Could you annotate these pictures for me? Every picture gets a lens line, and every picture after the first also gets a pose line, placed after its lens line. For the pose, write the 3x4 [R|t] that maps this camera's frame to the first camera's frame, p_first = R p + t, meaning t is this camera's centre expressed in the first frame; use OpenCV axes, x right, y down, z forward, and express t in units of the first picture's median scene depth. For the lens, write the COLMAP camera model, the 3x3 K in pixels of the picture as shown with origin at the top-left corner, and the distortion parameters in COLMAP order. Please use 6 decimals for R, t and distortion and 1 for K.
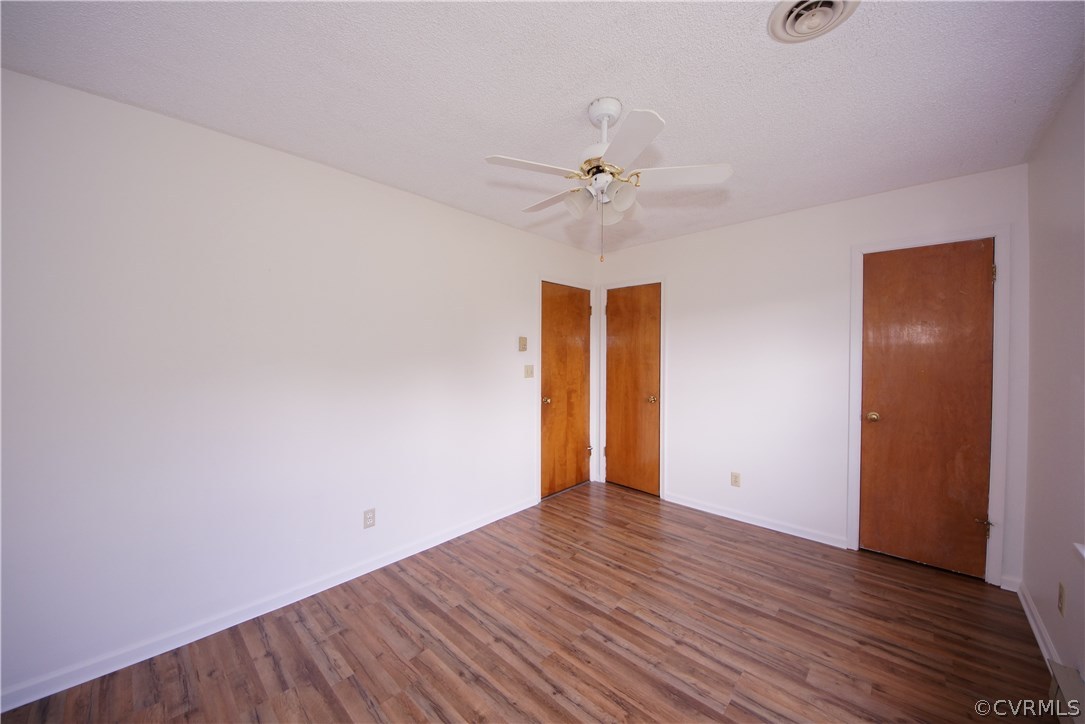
lens RADIAL K [[388.3, 0, 539.1], [0, 388.3, 355.4], [0, 0, 1]] dist [0.025382, -0.018137]
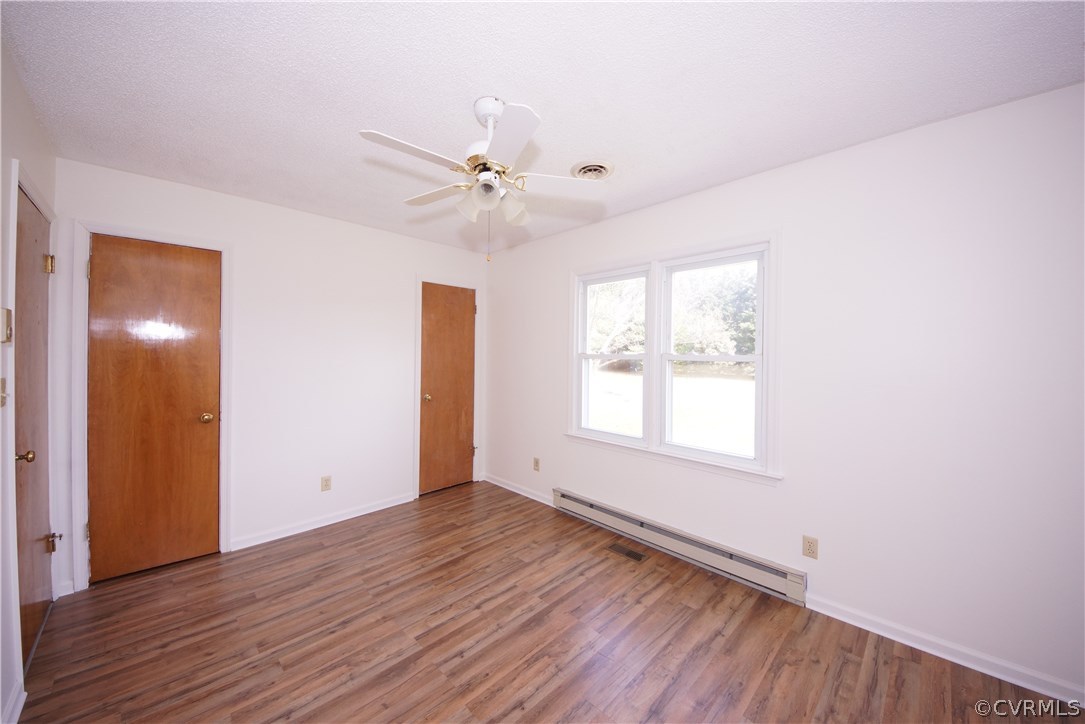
lens RADIAL K [[388.3, 0, 539.1], [0, 388.3, 355.4], [0, 0, 1]] dist [0.025382, -0.018137]
pose [[0.043145, -0.008731, 0.999031, -0.604168], [-0.000822, 0.999961, 0.008775, -0.008695], [-0.999069, -0.001200, 0.043136, 0.609187]]
